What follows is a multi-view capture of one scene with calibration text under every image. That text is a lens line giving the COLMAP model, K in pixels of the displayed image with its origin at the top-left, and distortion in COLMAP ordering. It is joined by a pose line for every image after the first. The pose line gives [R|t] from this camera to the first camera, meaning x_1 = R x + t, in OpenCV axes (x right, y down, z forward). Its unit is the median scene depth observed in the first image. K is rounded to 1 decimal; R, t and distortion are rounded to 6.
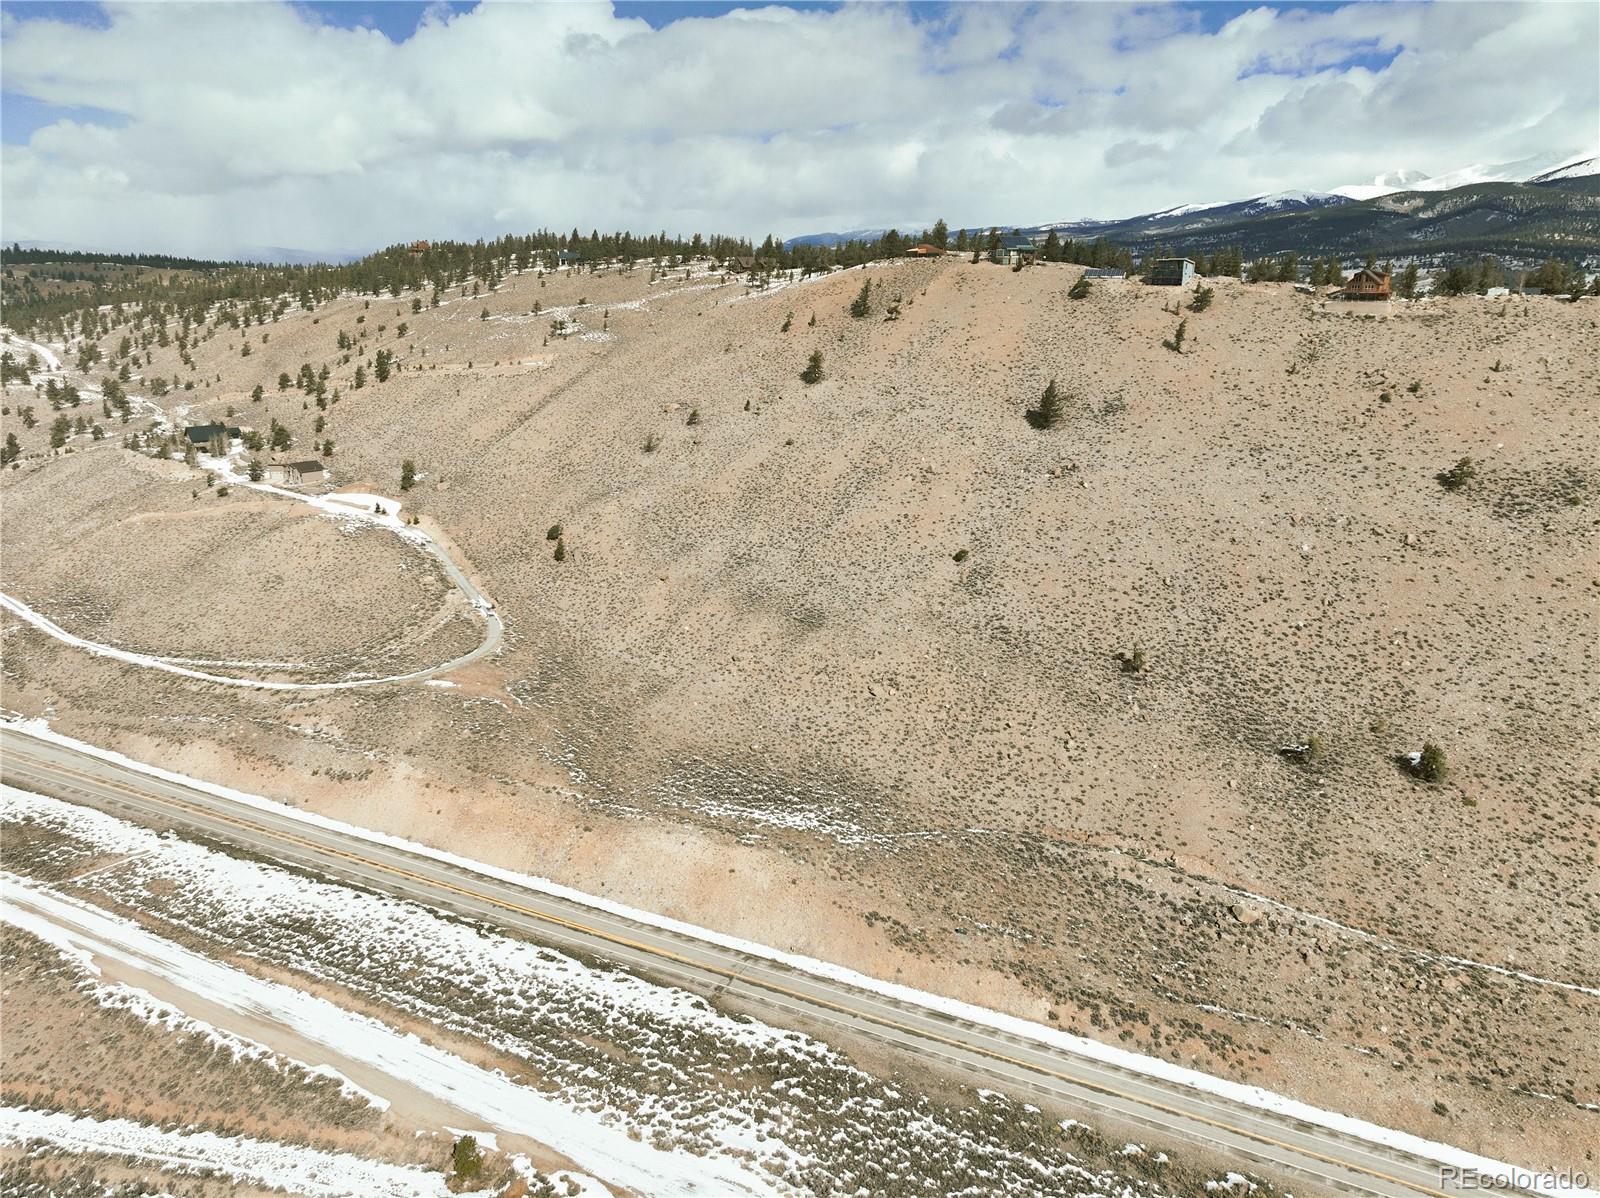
lens RADIAL K [[1129.7, 0, 800.0], [0, 1129.7, 599.0], [0, 0, 1]] dist [-0.001165, 0.017998]
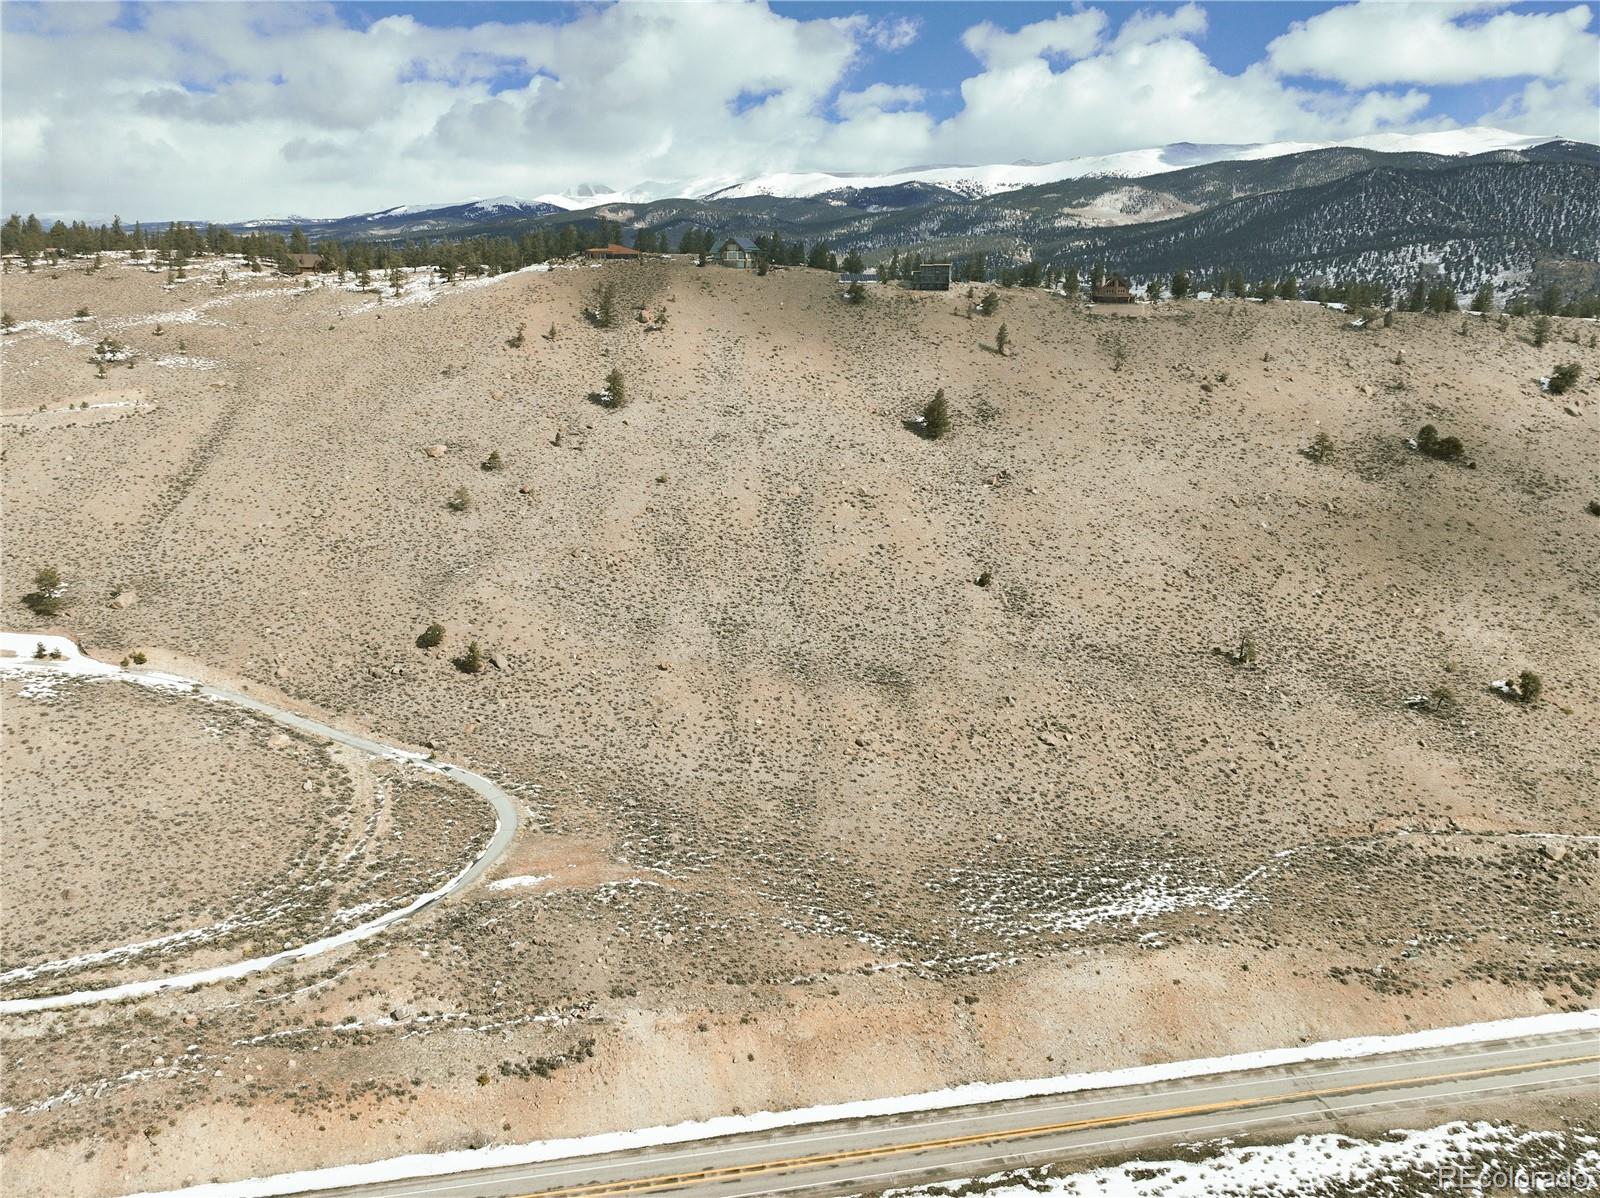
lens RADIAL K [[1129.7, 0, 800.0], [0, 1129.7, 599.0], [0, 0, 1]] dist [-0.001165, 0.017998]
pose [[0.798261, -0.162042, 0.580105, -0.737471], [0.162877, 0.985322, 0.051103, -0.134023], [-0.579871, 0.053693, 0.812937, 0.458600]]
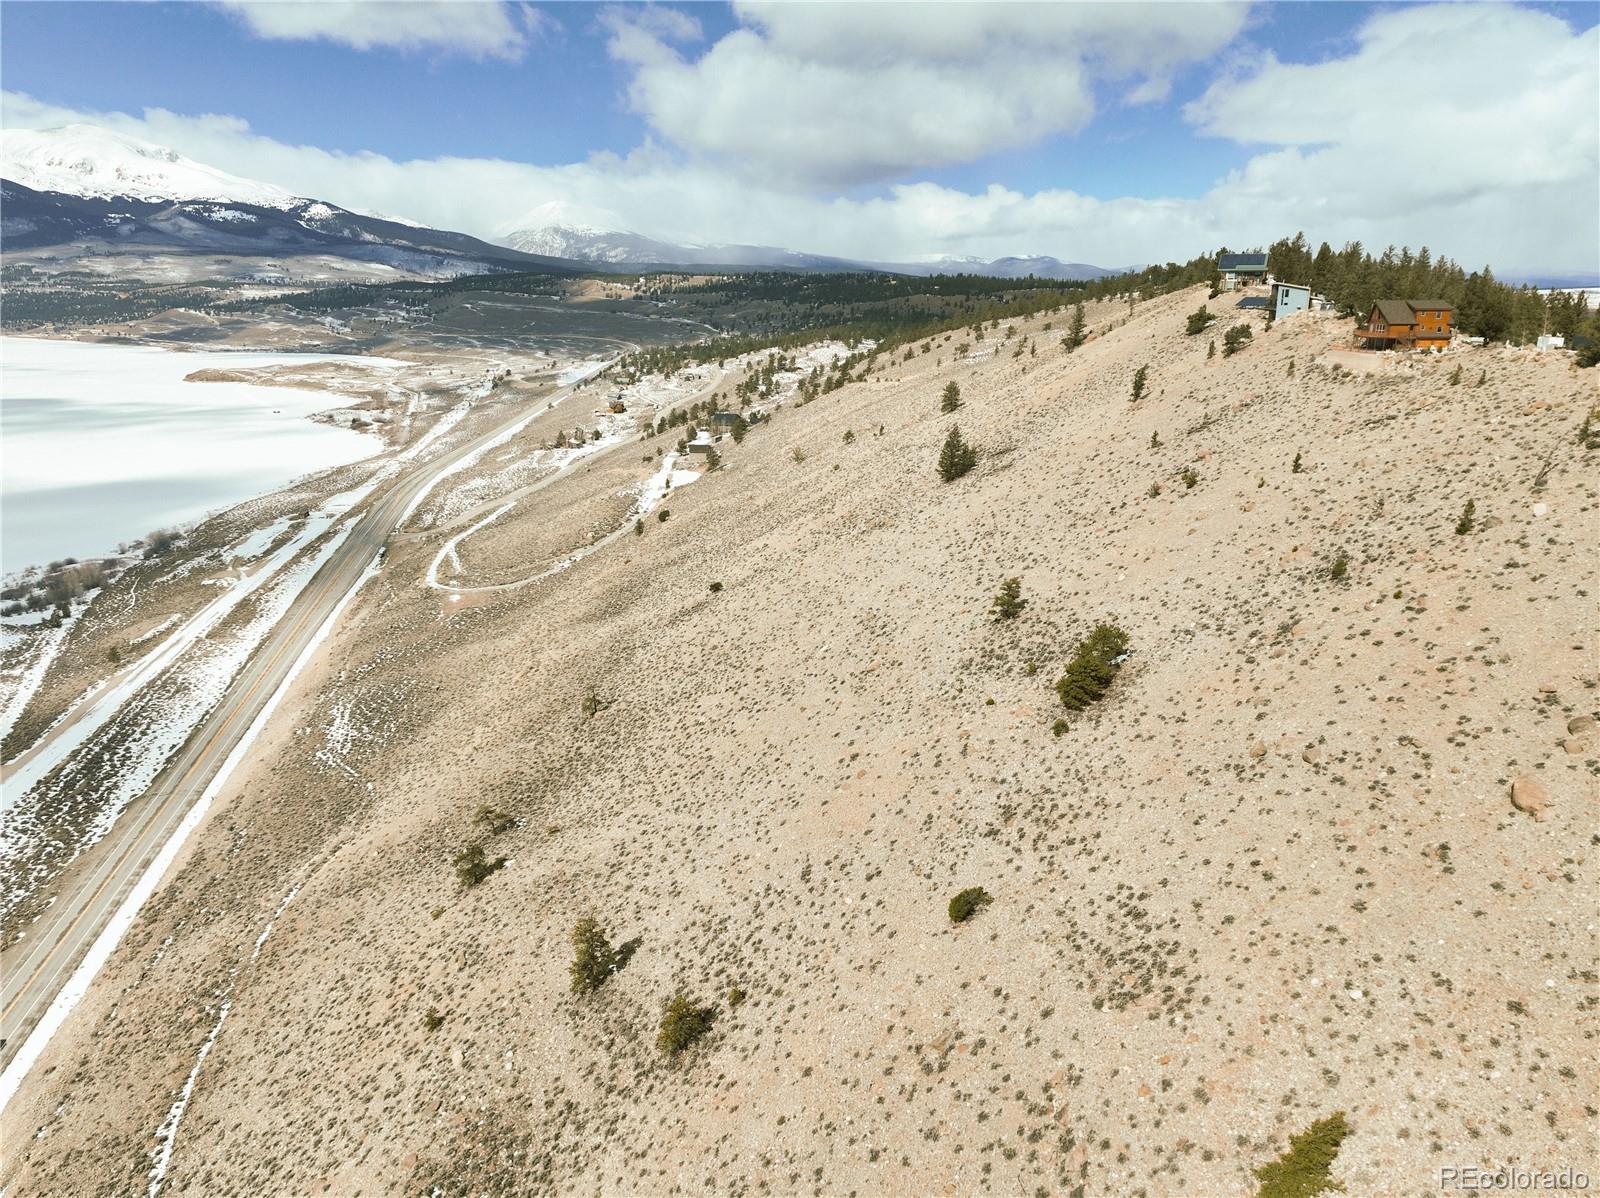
lens RADIAL K [[1135.8, 0, 799.2], [0, 1135.8, 588.7], [0, 0, 1]] dist [-0.000504, 0.014012]
pose [[0.604212, 0.202934, -0.770549, 1.322424], [-0.223405, 0.971384, 0.080647, -0.185925], [0.764865, 0.123416, 0.632258, 0.607681]]
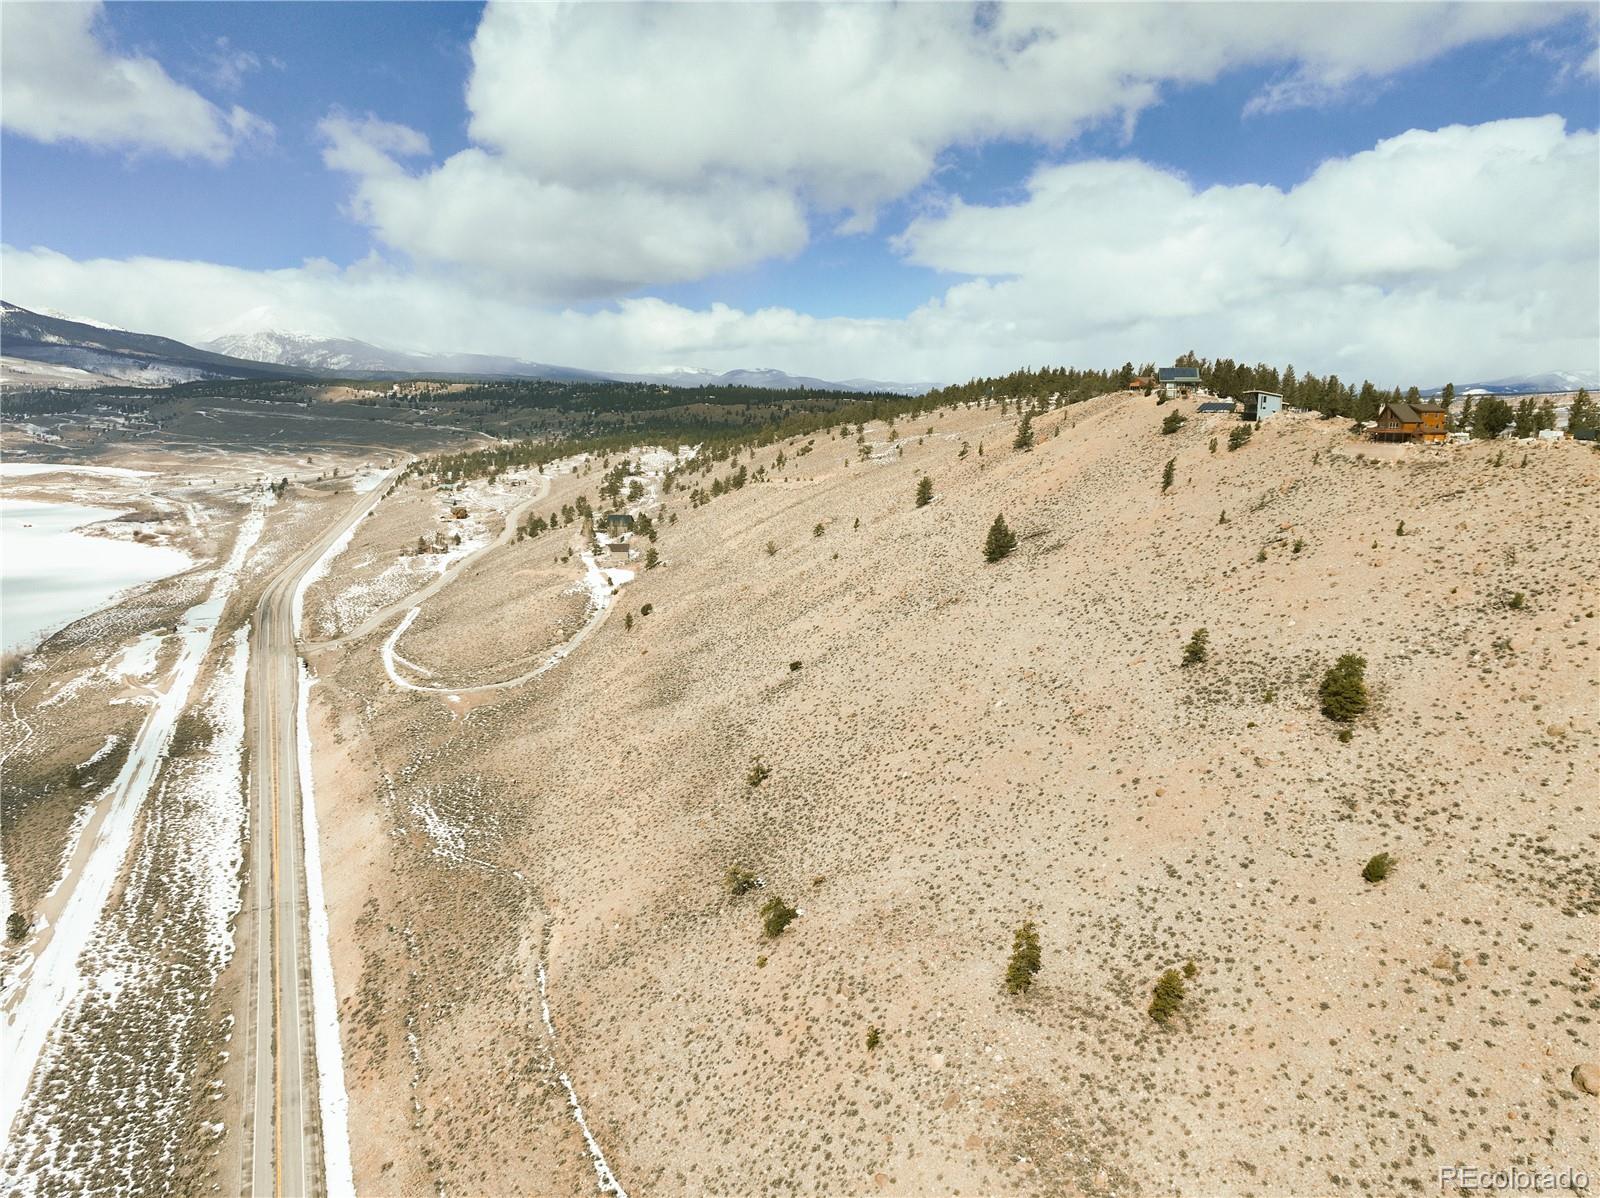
lens RADIAL K [[1135.8, 0, 799.2], [0, 1135.8, 588.7], [0, 0, 1]] dist [-0.000504, 0.014012]
pose [[0.771672, 0.108996, -0.626612, 1.114681], [-0.184824, 0.981120, -0.056949, -0.068992], [0.608574, 0.159759, 0.777248, 0.243606]]
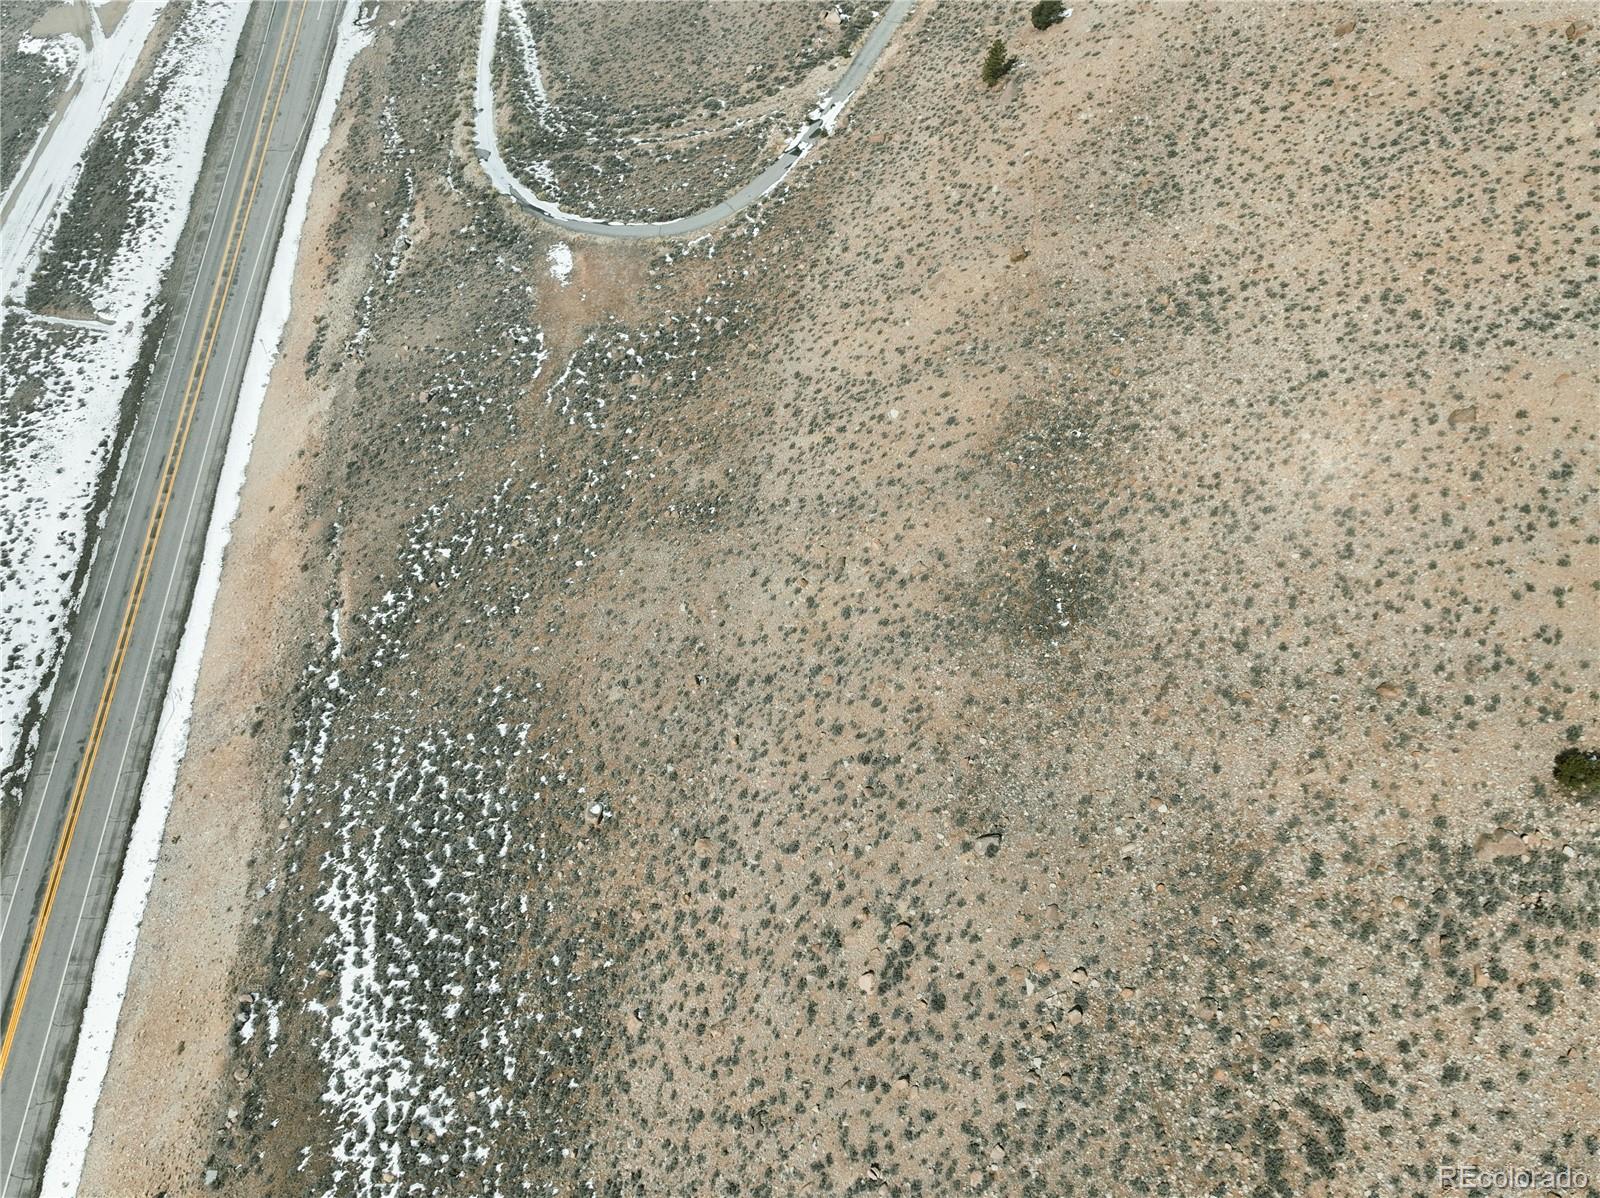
lens RADIAL K [[1129.7, 0, 800.0], [0, 1129.7, 599.0], [0, 0, 1]] dist [-0.001165, 0.017998]
pose [[0.551116, 0.659060, -0.511773, 0.210290], [-0.236355, 0.711500, 0.661743, -0.284800], [0.800255, -0.243737, 0.547891, 0.997312]]
